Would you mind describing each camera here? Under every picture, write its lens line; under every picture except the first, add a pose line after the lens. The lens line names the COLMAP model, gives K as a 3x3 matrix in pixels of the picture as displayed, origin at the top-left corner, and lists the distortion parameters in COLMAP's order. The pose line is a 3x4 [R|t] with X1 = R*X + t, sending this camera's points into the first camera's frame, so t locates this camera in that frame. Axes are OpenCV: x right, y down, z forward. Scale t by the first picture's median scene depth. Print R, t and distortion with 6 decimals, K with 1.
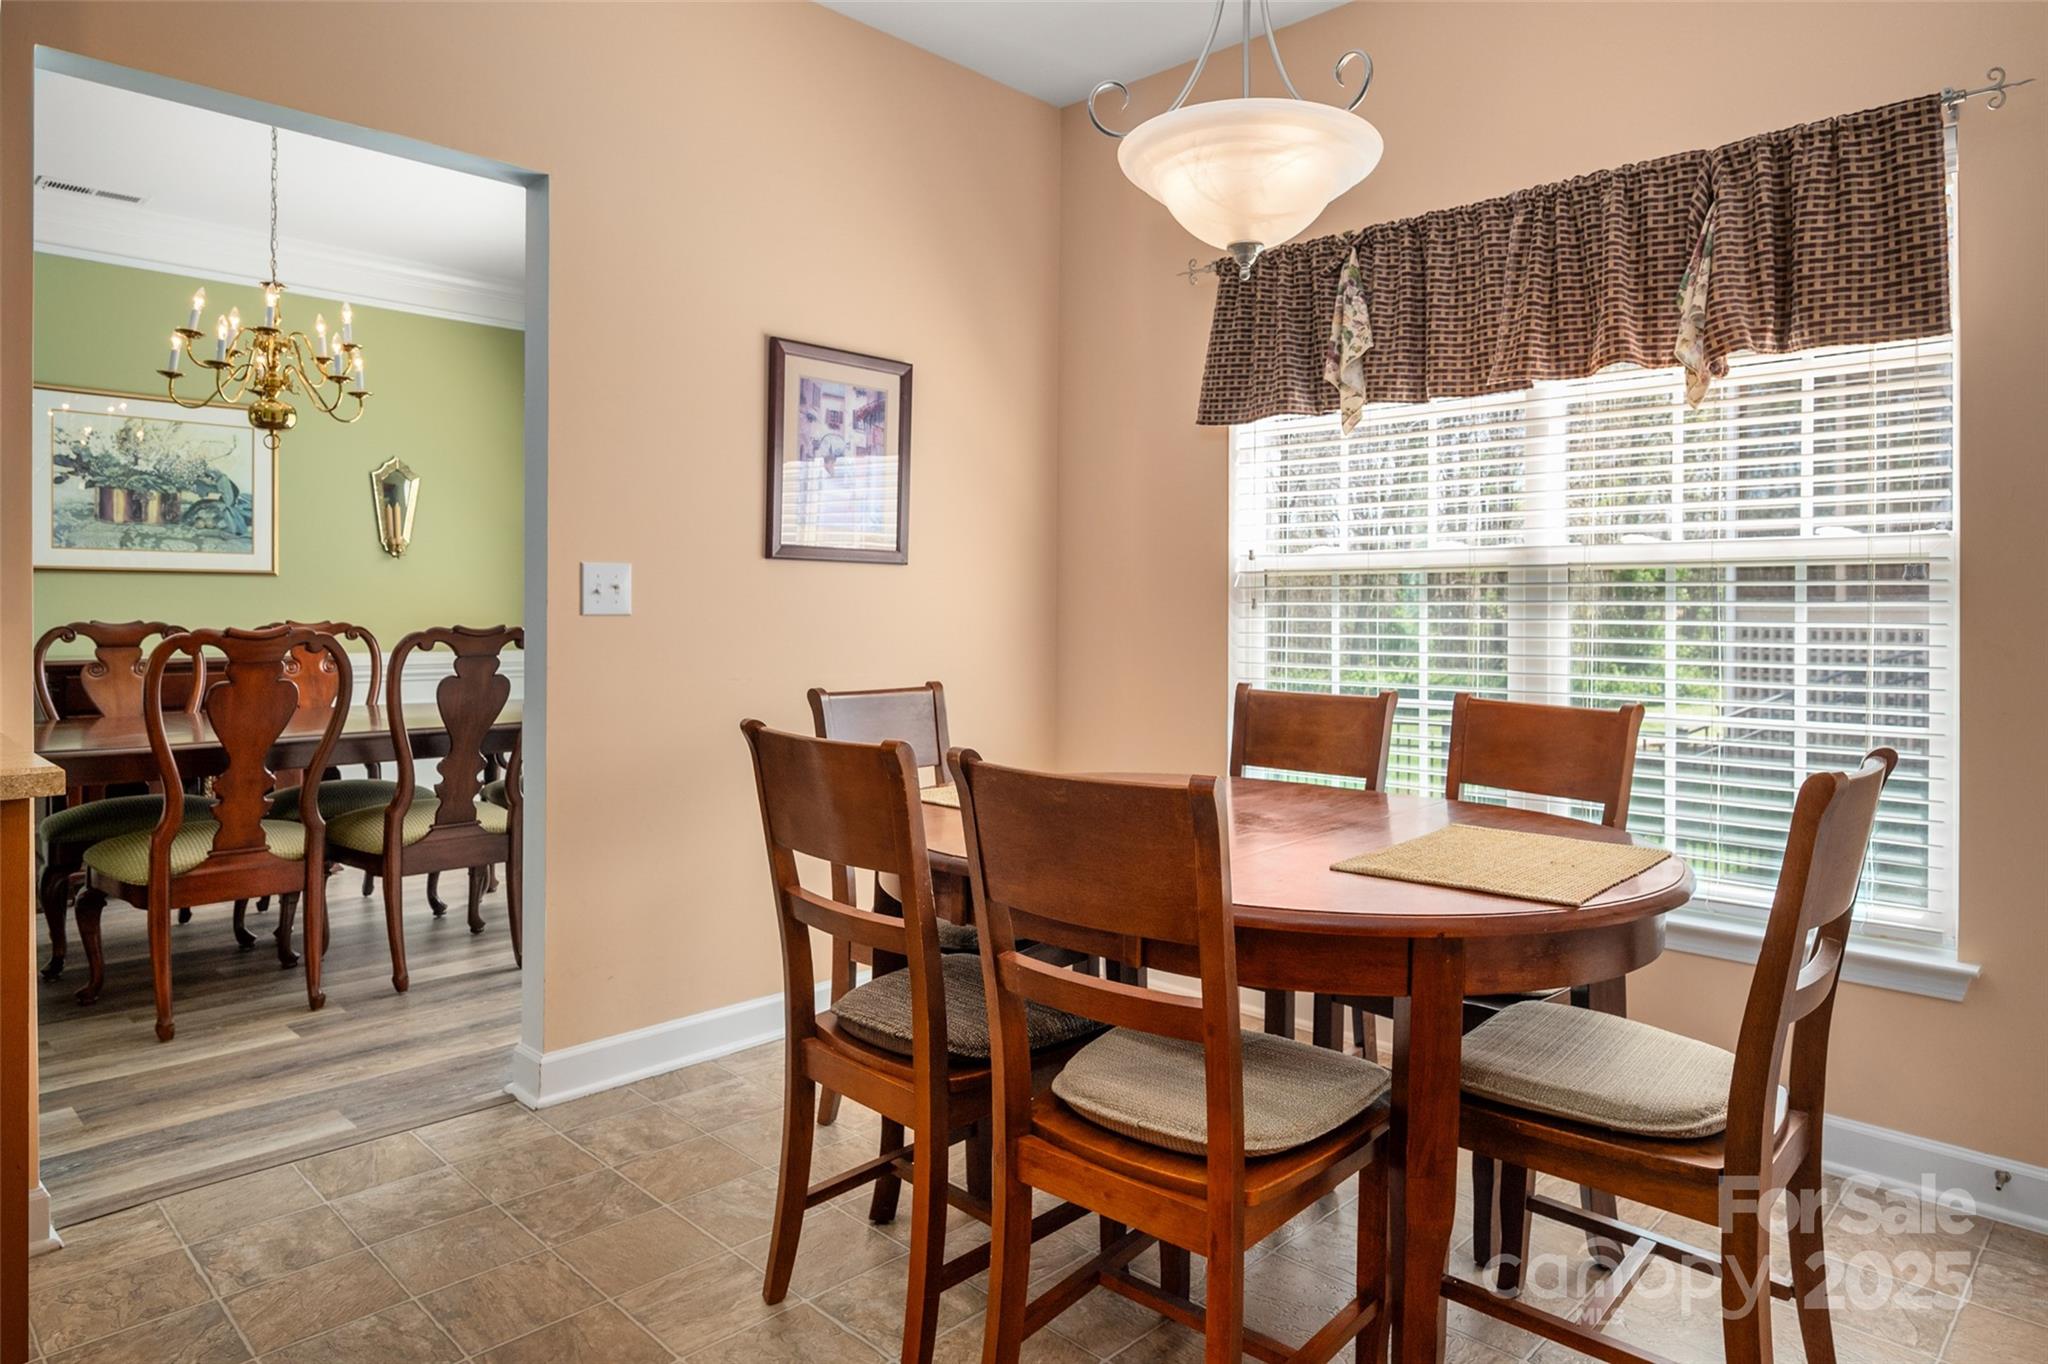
lens RADIAL K [[1262.1, 0, 1022.4], [0, 1262.1, 615.5], [0, 0, 1]] dist [0.002542, 0.001473]
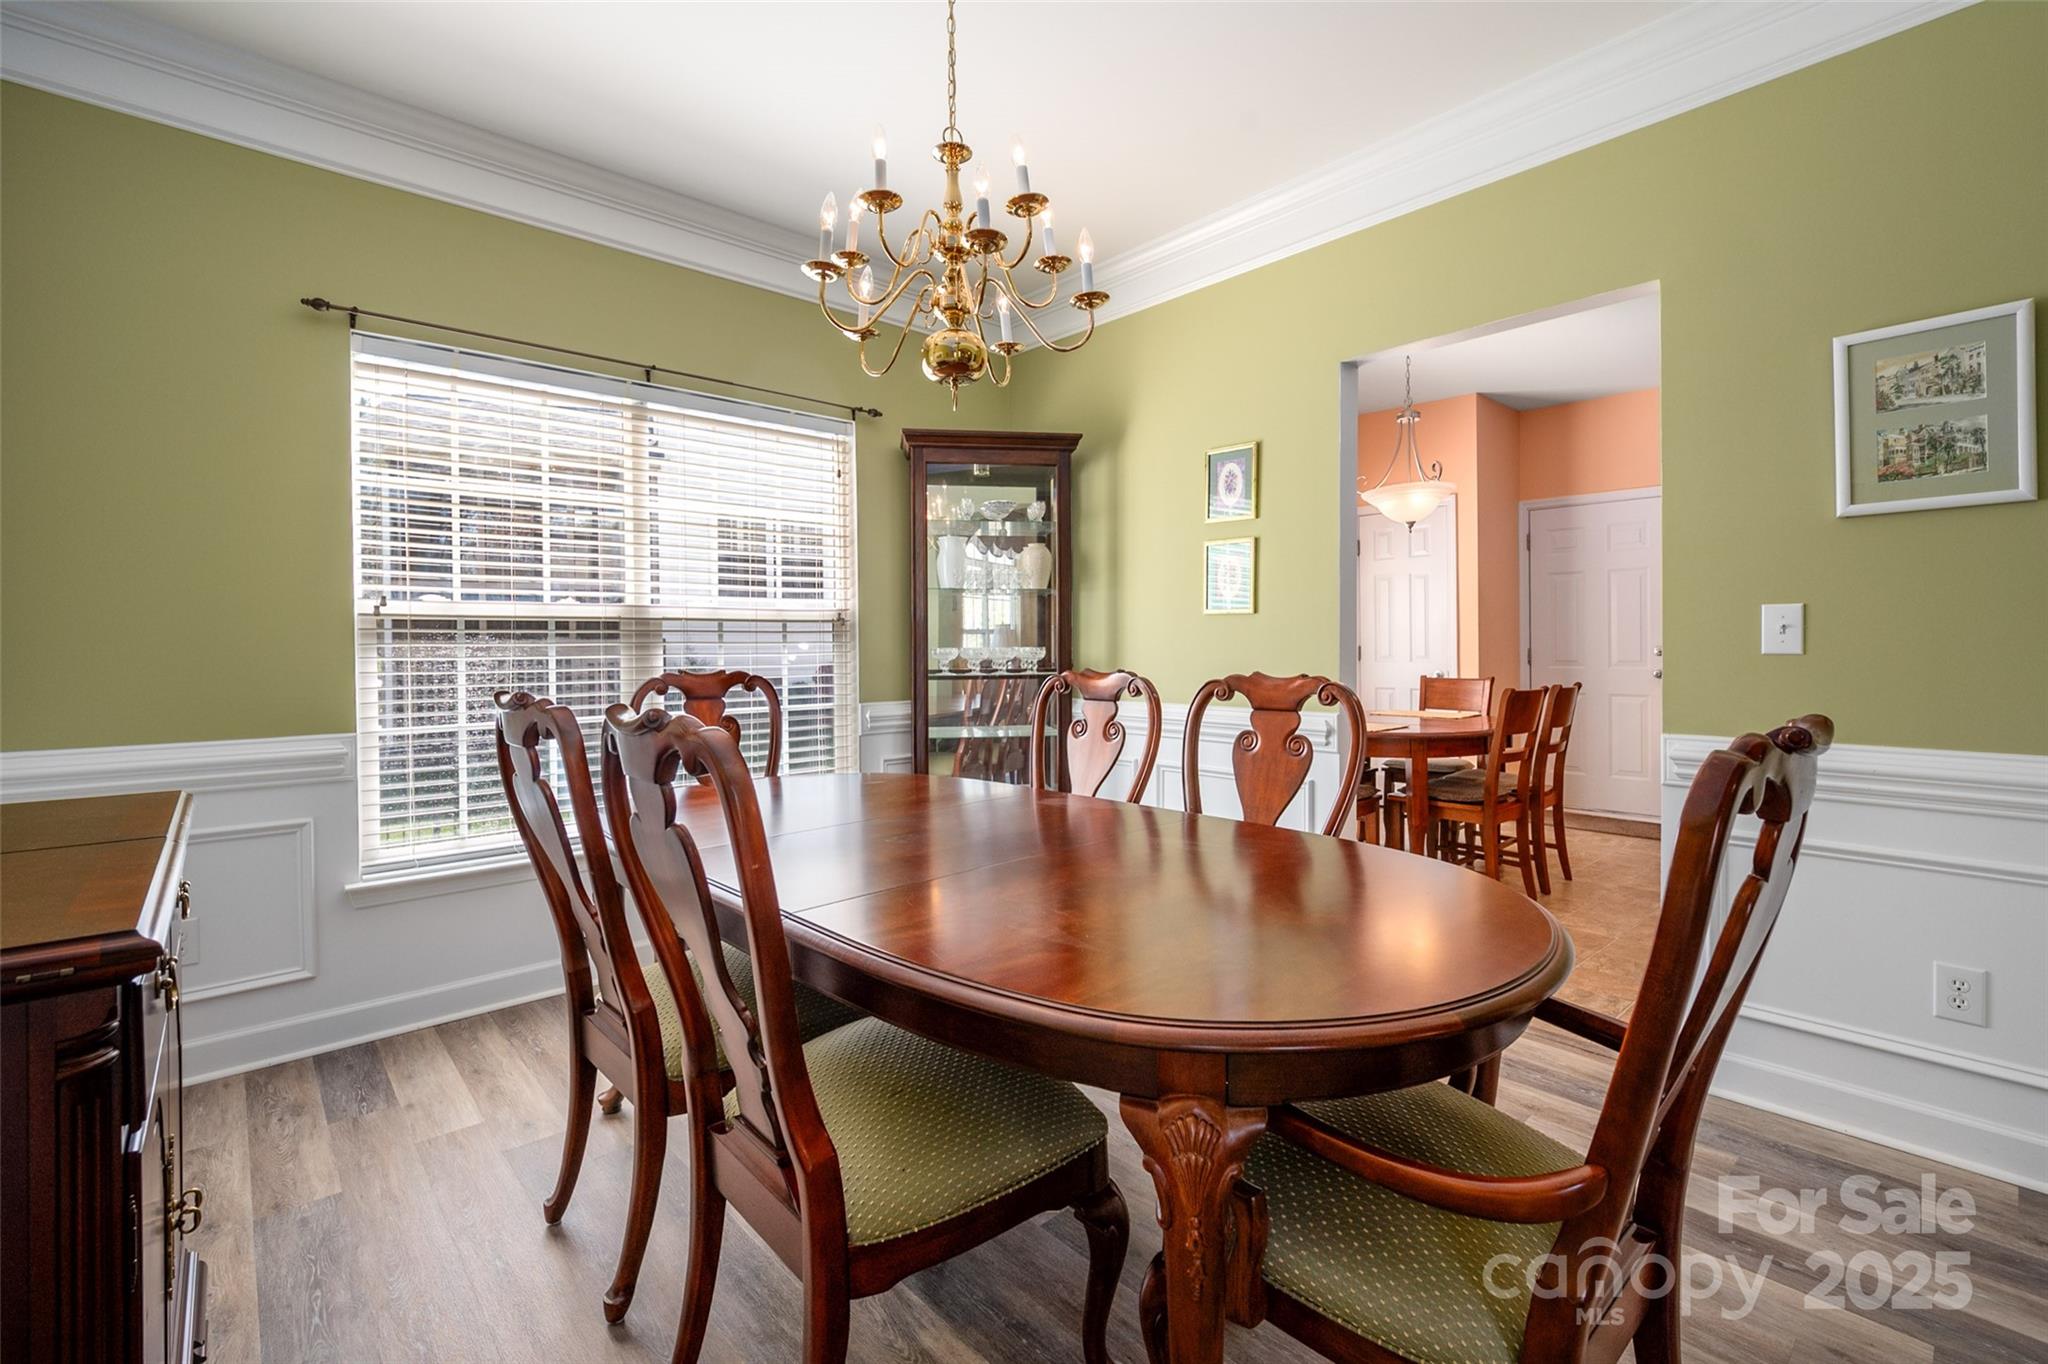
lens RADIAL K [[896.7, 0, 1016.6], [0, 896.7, 649.7], [0, 0, 1]] dist [-0.003667, 0.000740]
pose [[0.066666, -0.009941, 0.997726, -1.007231], [0.018046, 0.999799, 0.008756, -0.012323], [-0.997612, 0.017421, 0.066832, 0.913664]]
